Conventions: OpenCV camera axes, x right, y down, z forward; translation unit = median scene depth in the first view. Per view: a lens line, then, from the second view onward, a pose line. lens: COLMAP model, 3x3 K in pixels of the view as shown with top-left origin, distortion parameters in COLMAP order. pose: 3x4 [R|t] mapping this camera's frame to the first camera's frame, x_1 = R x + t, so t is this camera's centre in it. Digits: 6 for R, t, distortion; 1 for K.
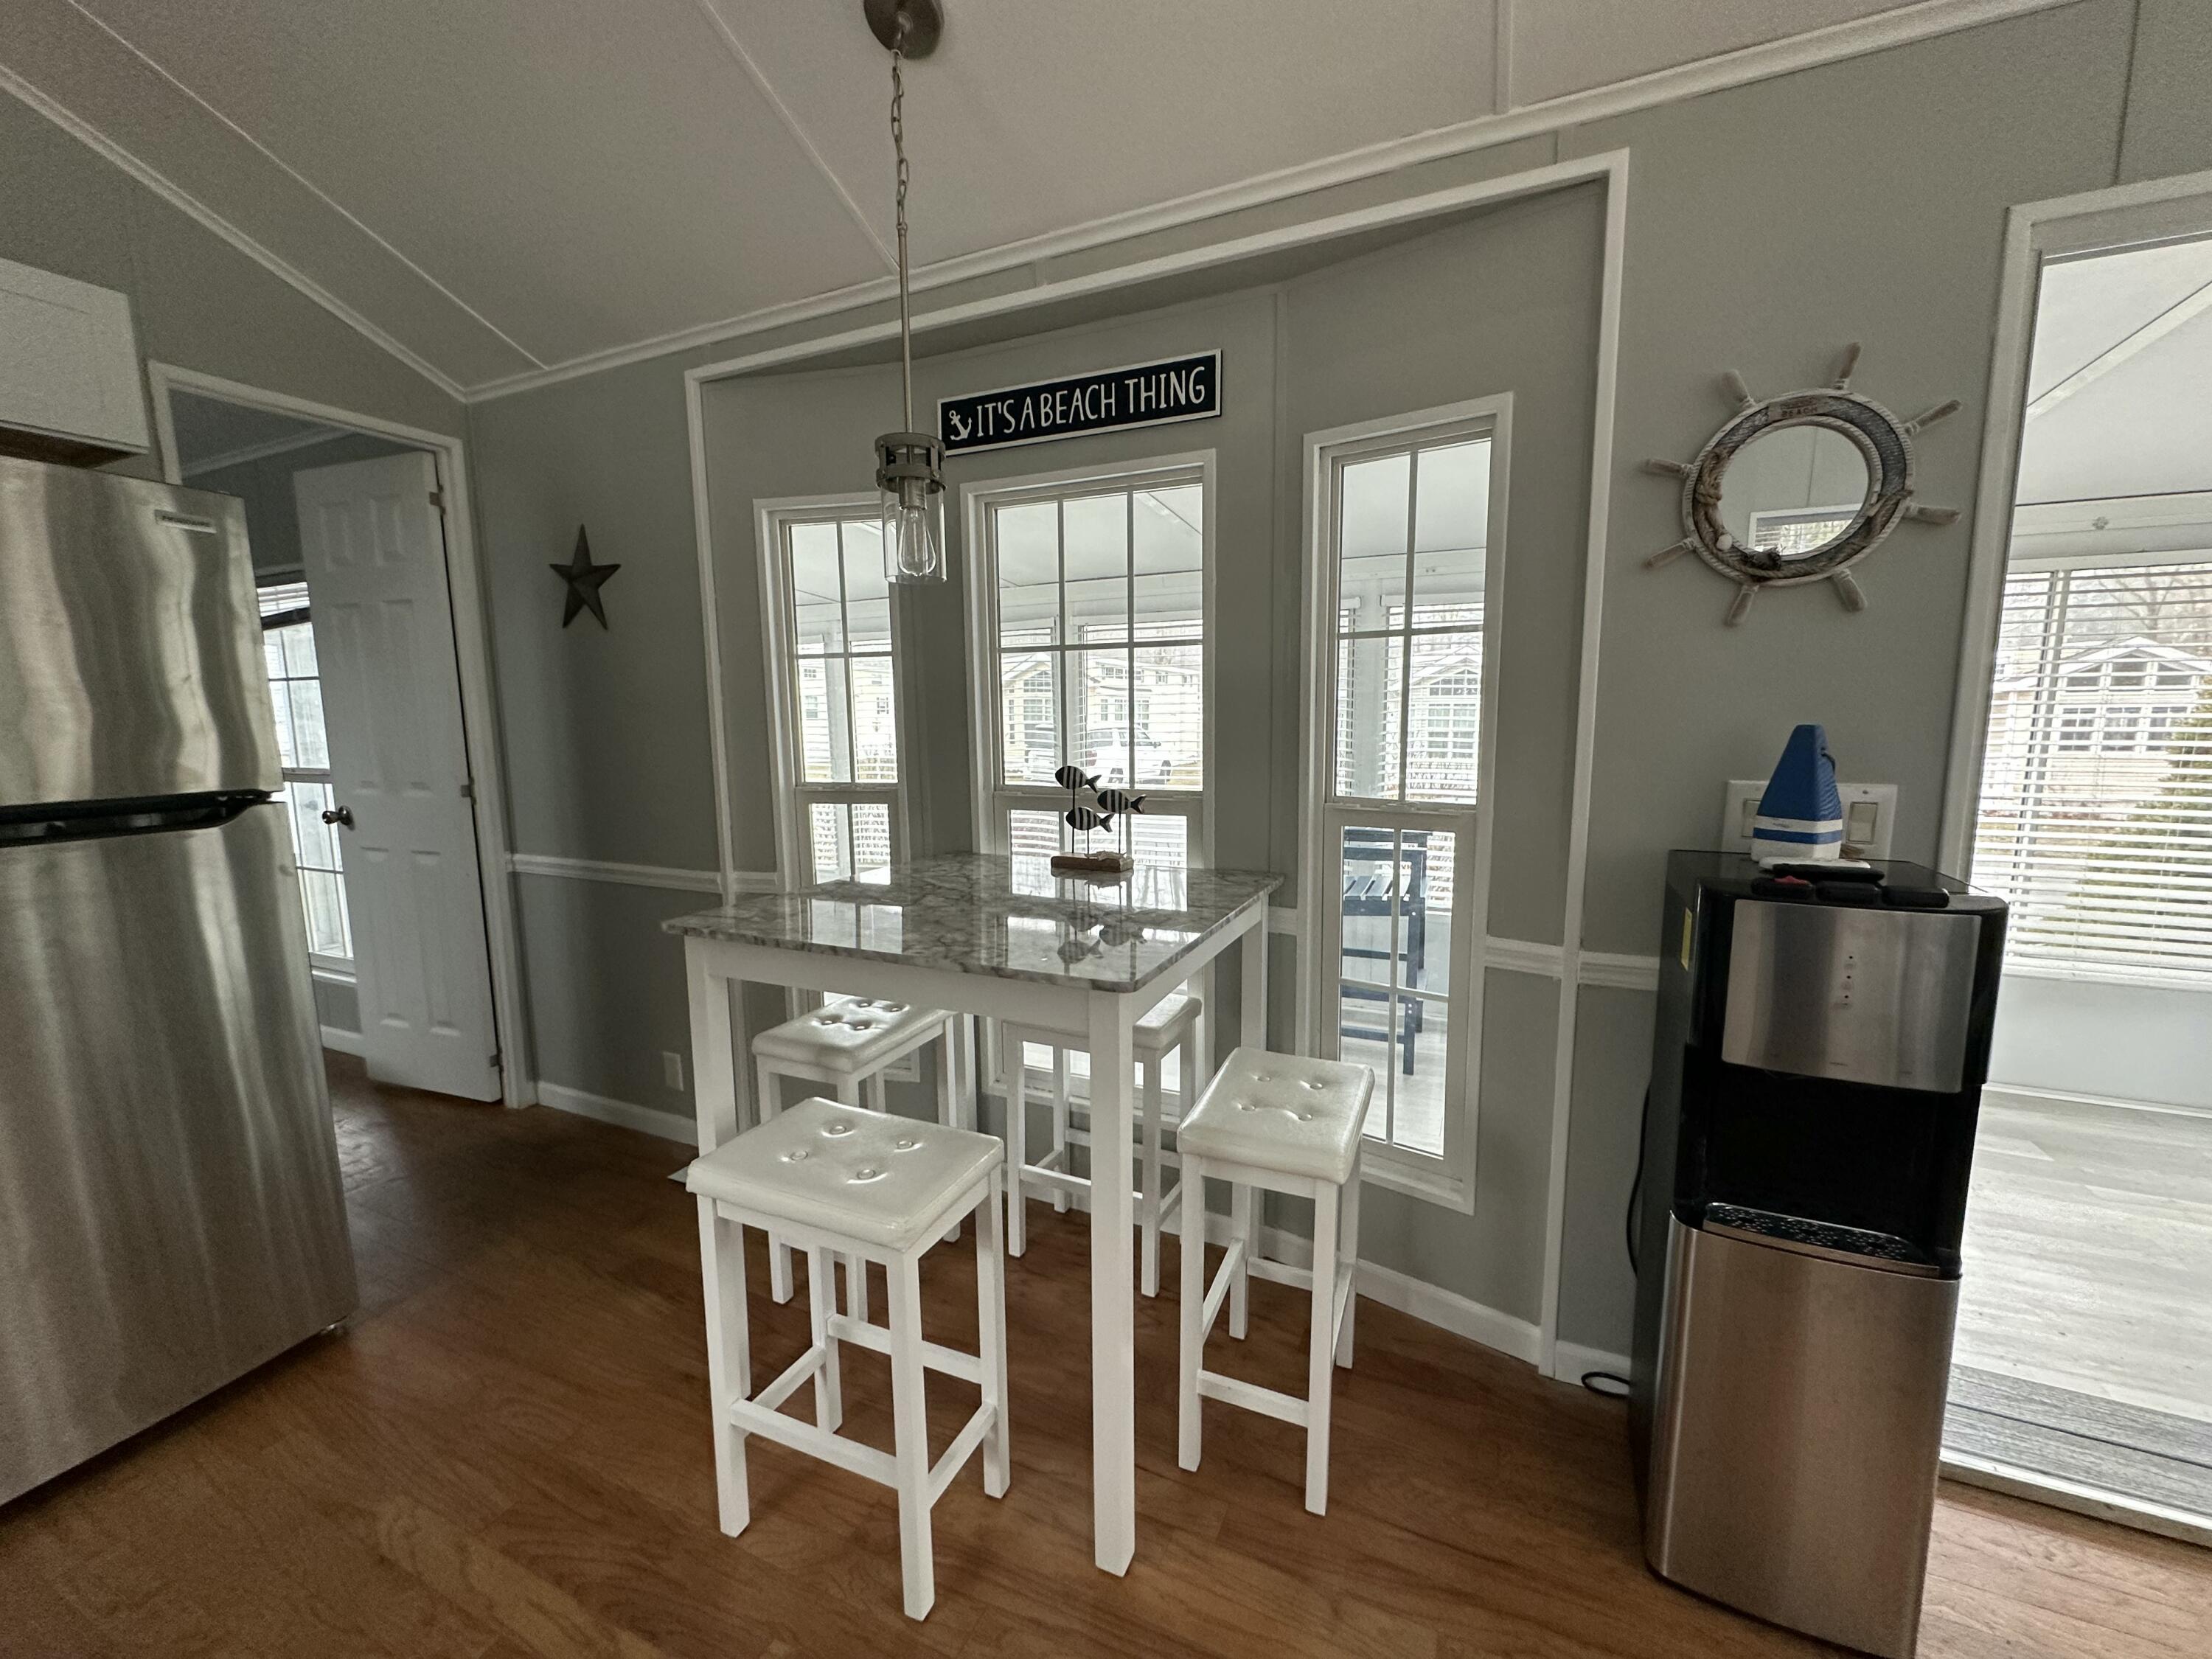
lens RADIAL K [[876.8, 0, 1105.1], [0, 876.8, 830.2], [0, 0, 1]] dist [-0.000185, -0.000465]
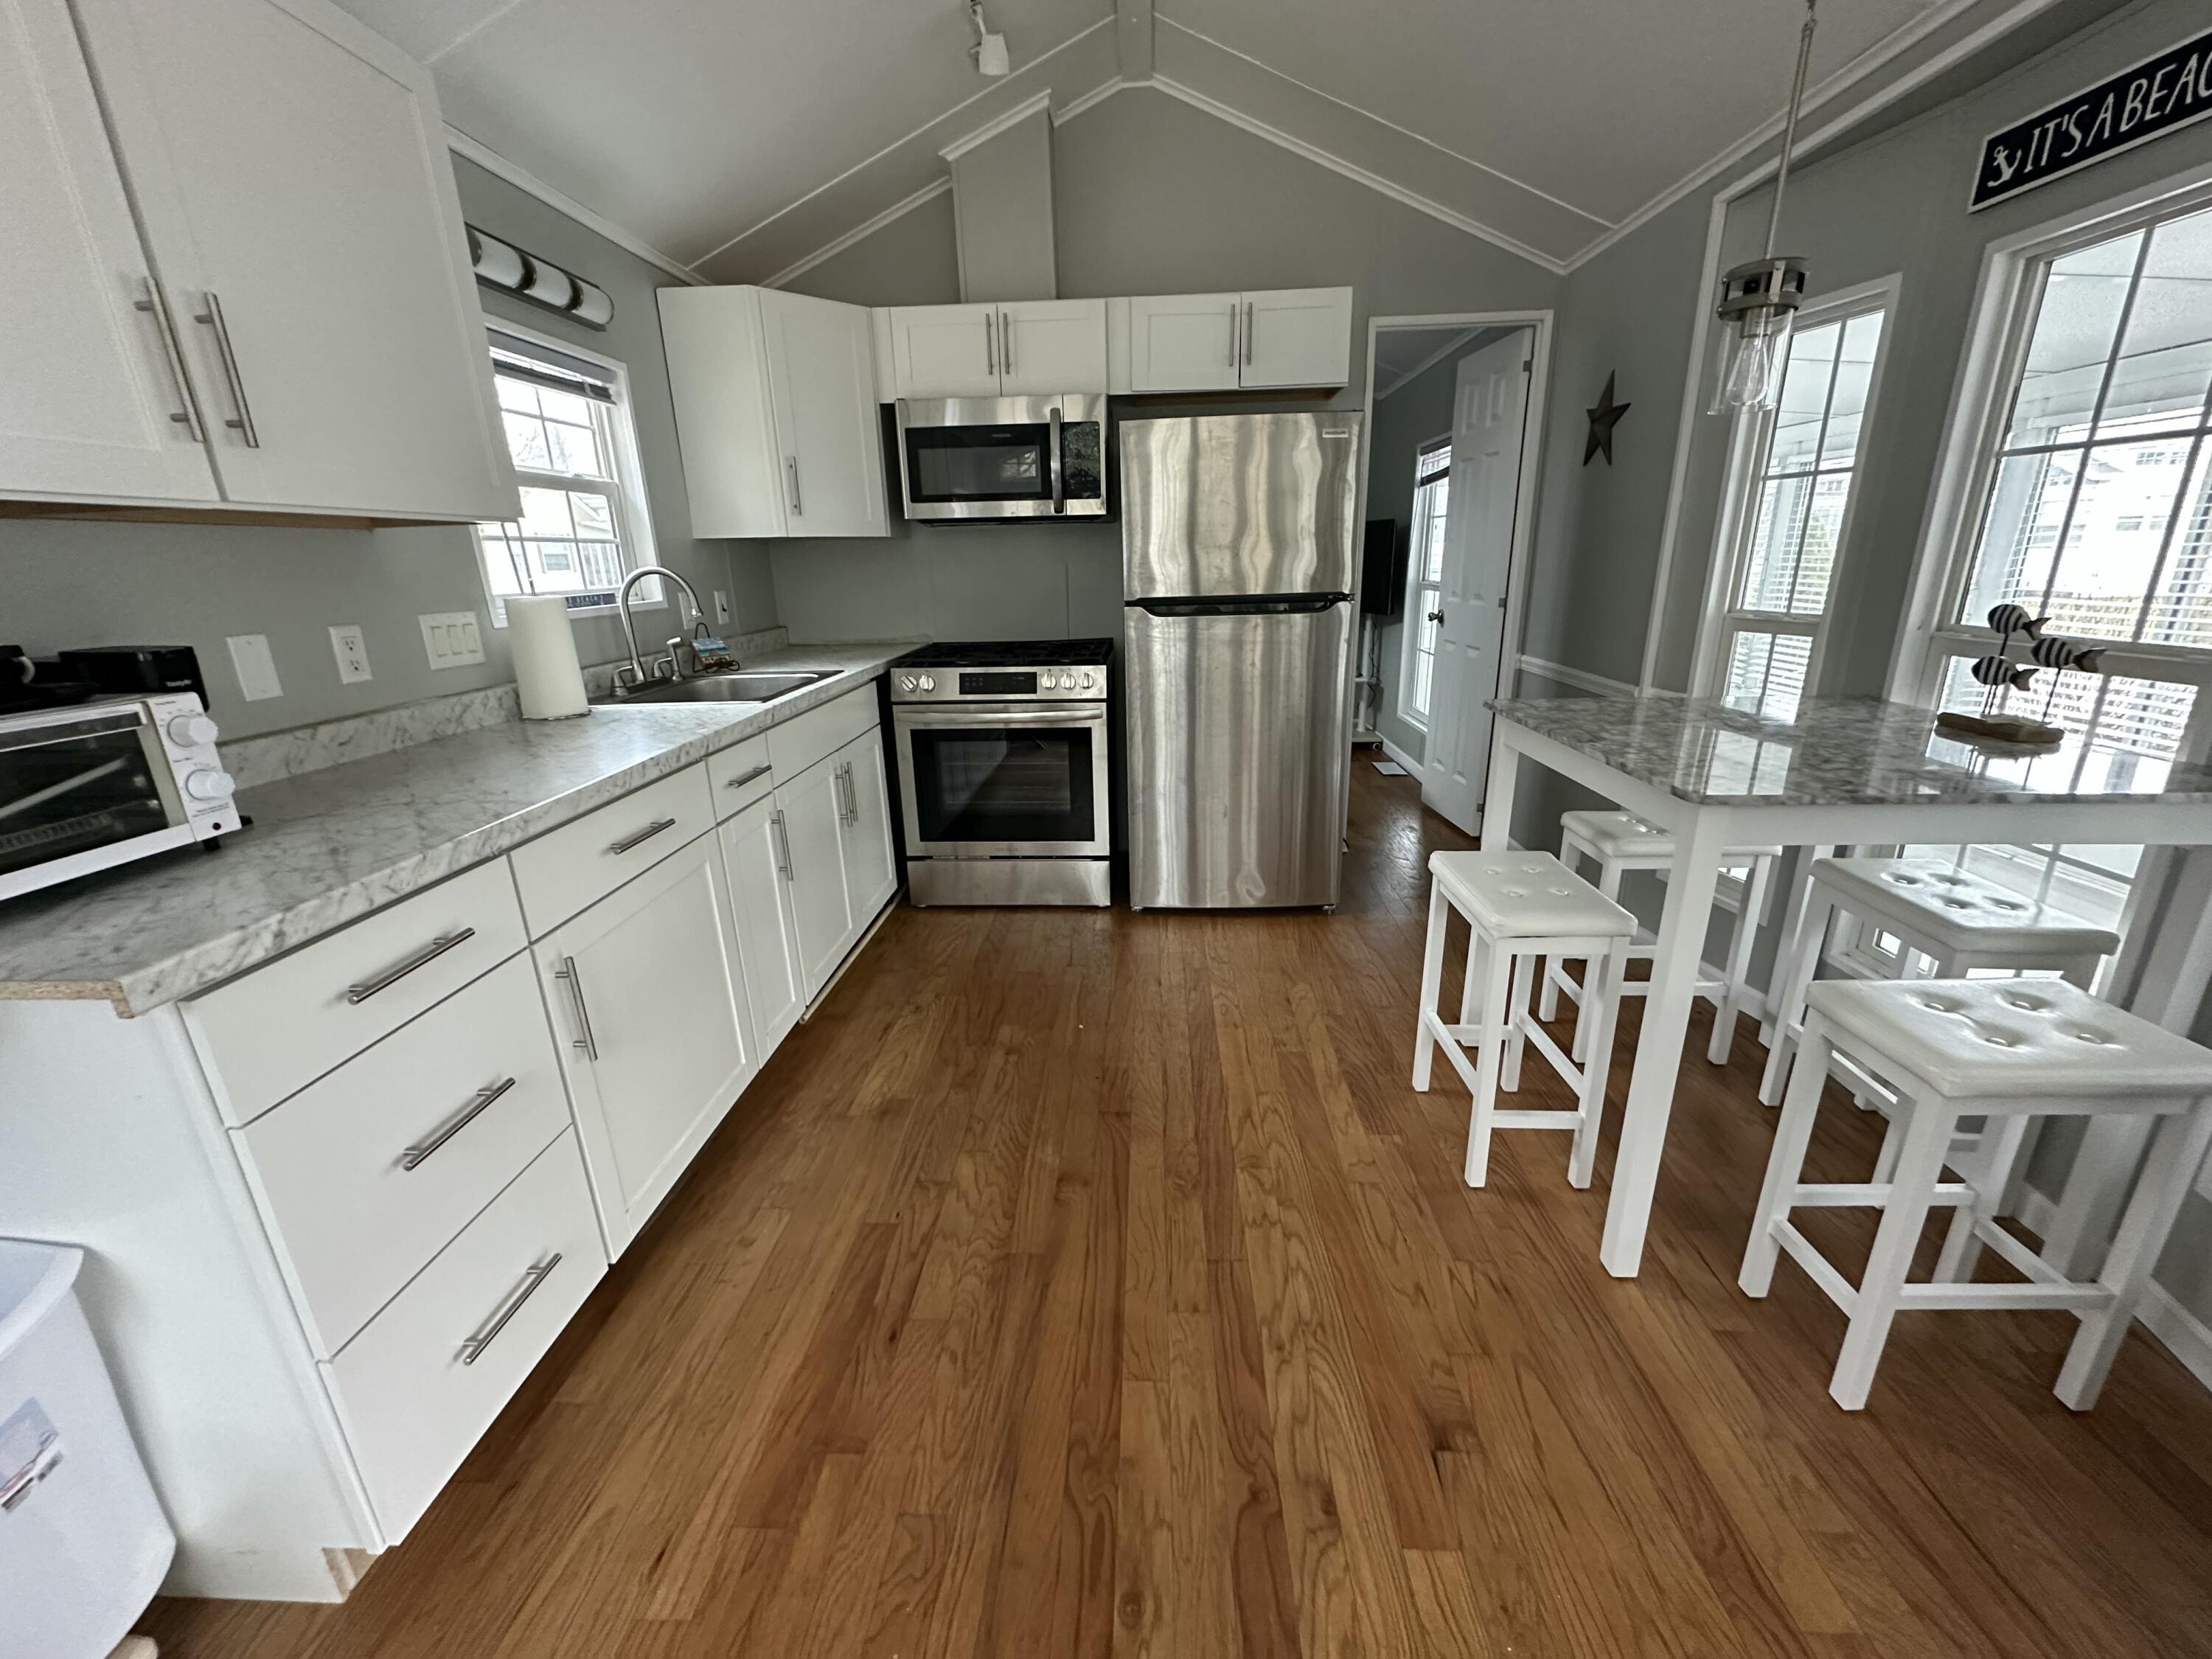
lens RADIAL K [[876.8, 0, 1106.1], [0, 876.8, 828.1], [0, 0, 1]] dist [-0.000185, -0.000465]
pose [[0.369115, 0.277936, -0.886851, 0.432623], [-0.100224, 0.960575, 0.259327, -0.001529], [0.923964, -0.006837, 0.382419, -0.078145]]
